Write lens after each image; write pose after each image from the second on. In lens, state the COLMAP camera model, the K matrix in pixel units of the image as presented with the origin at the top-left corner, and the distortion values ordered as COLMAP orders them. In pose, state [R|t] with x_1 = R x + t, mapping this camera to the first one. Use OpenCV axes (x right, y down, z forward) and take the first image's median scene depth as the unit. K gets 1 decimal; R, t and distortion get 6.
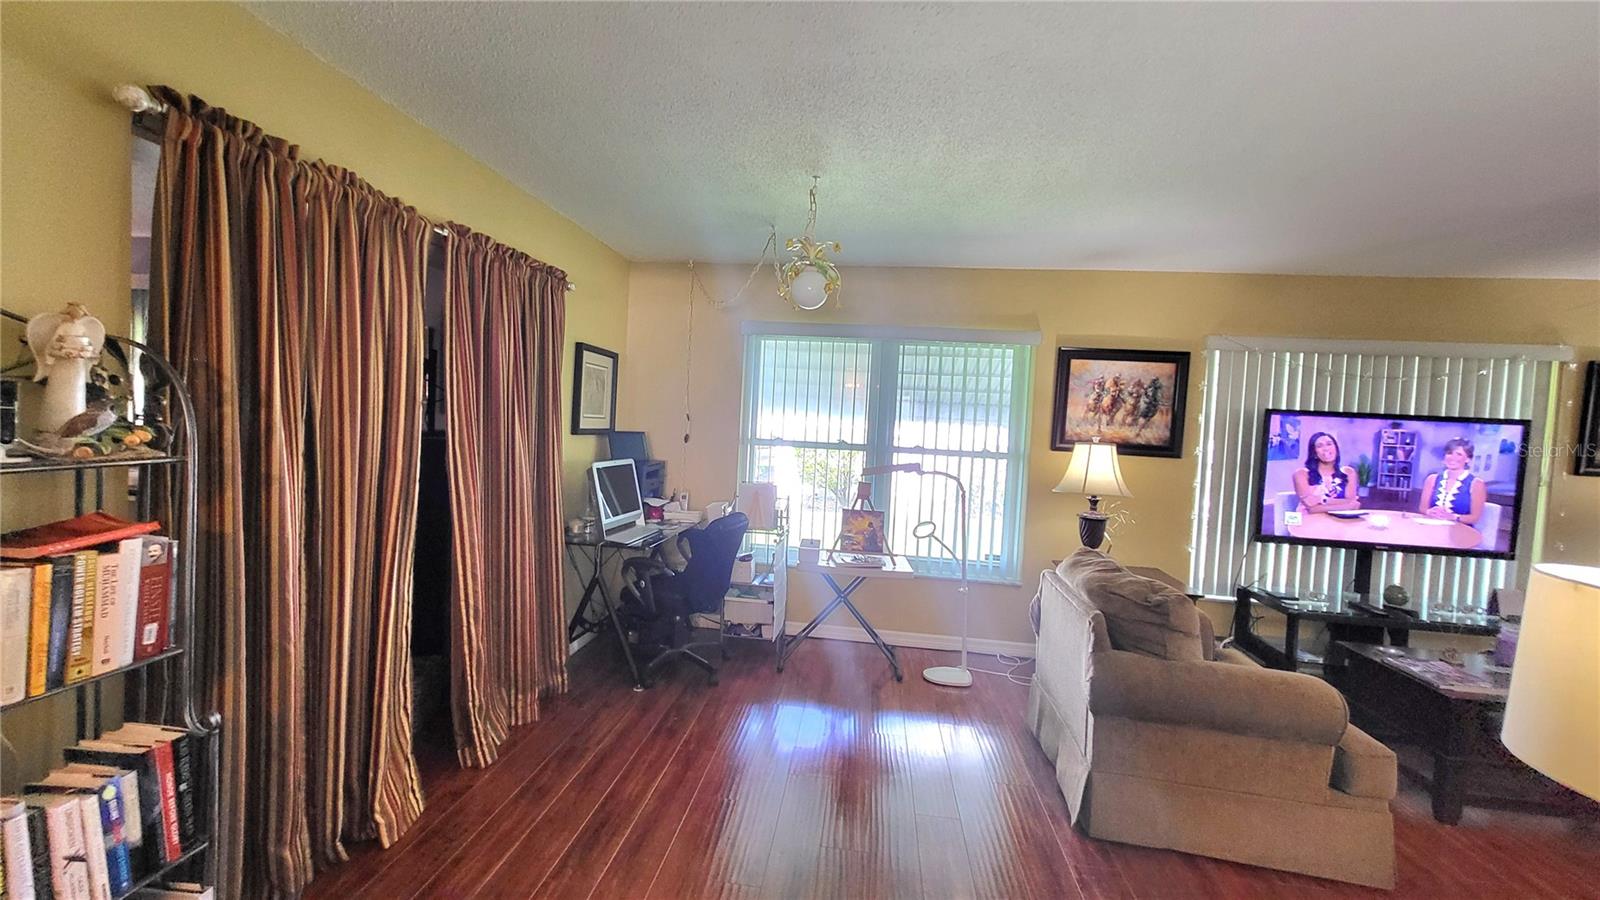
lens RADIAL K [[646.3, 0, 787.0], [0, 646.3, 442.0], [0, 0, 1]] dist [0.007276, -0.000947]
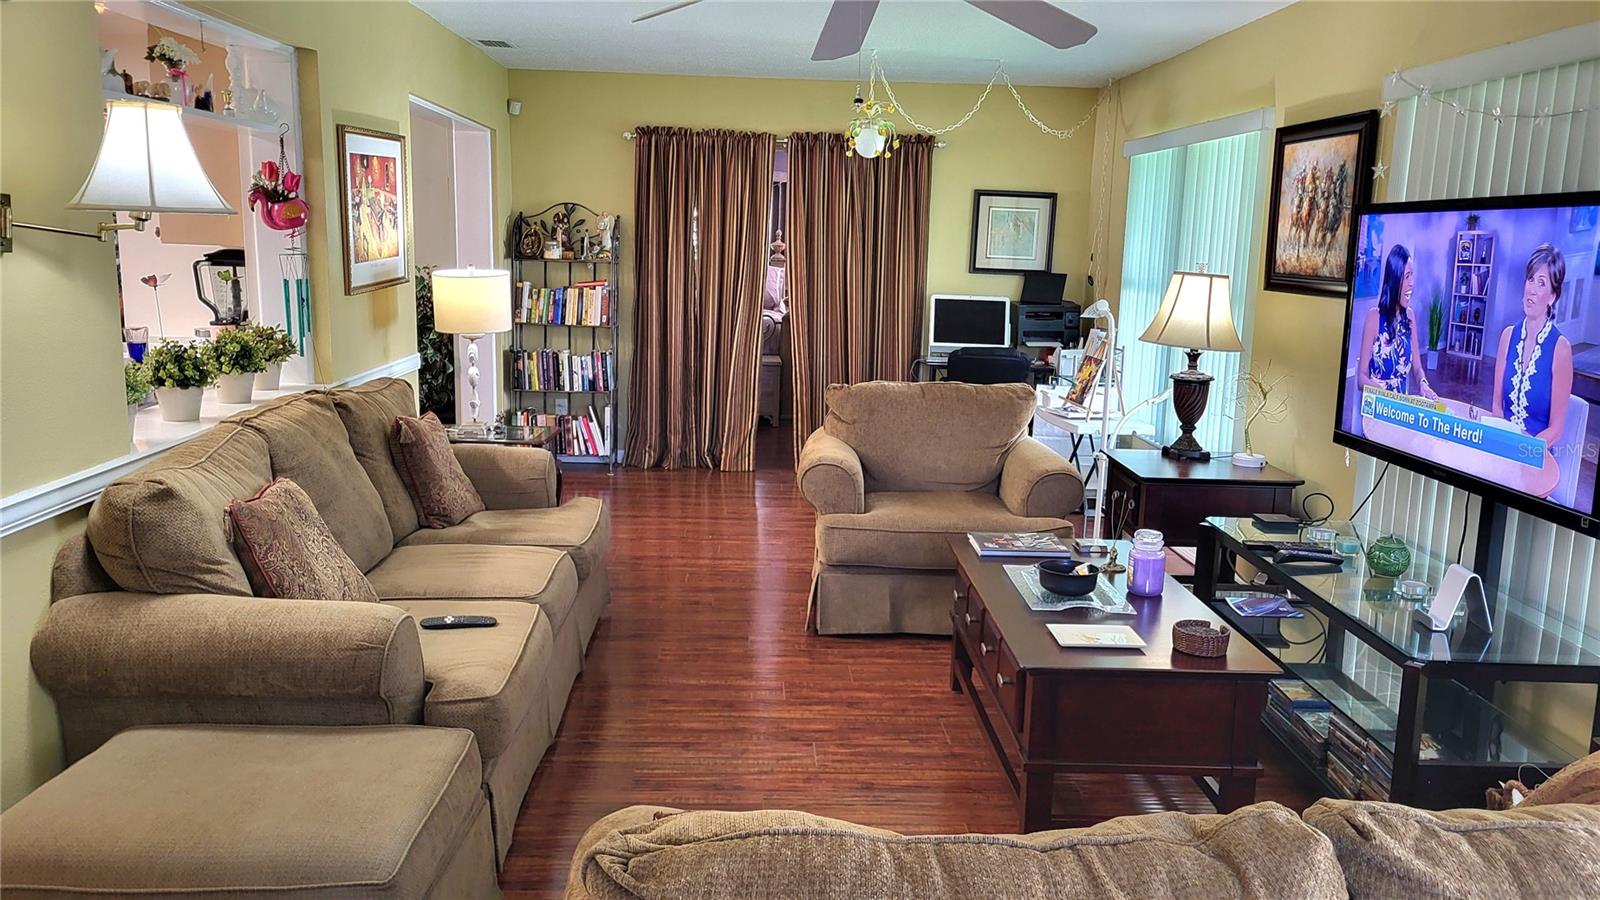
lens RADIAL K [[1202.6, 0, 800.9], [0, 1202.6, 459.1], [0, 0, 1]] dist [0.032242, -0.009161]
pose [[0.151760, 0.135833, -0.979040, 1.737830], [-0.058585, 0.990007, 0.128274, 0.060877], [0.986680, 0.037890, 0.158201, 0.373271]]
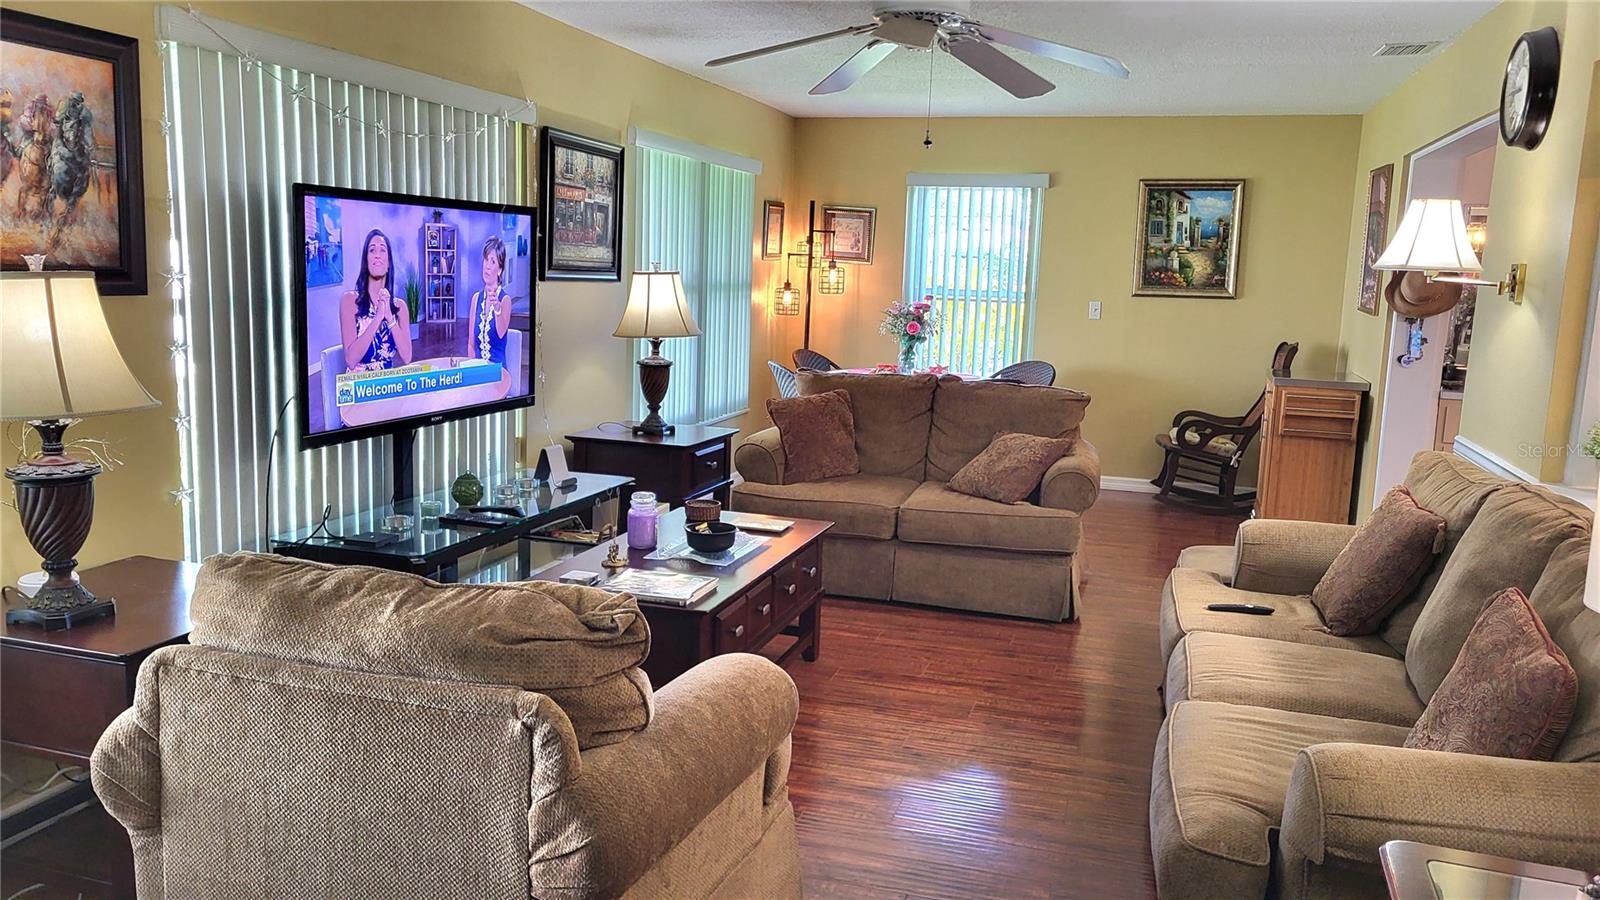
lens RADIAL K [[1202.6, 0, 808.0], [0, 1202.6, 447.5], [0, 0, 1]] dist [0.032242, -0.009161]
pose [[0.176004, -0.194930, 0.964896, -0.124382], [0.011690, 0.980542, 0.195959, -0.030187], [-0.984320, -0.023210, 0.174858, 0.454771]]
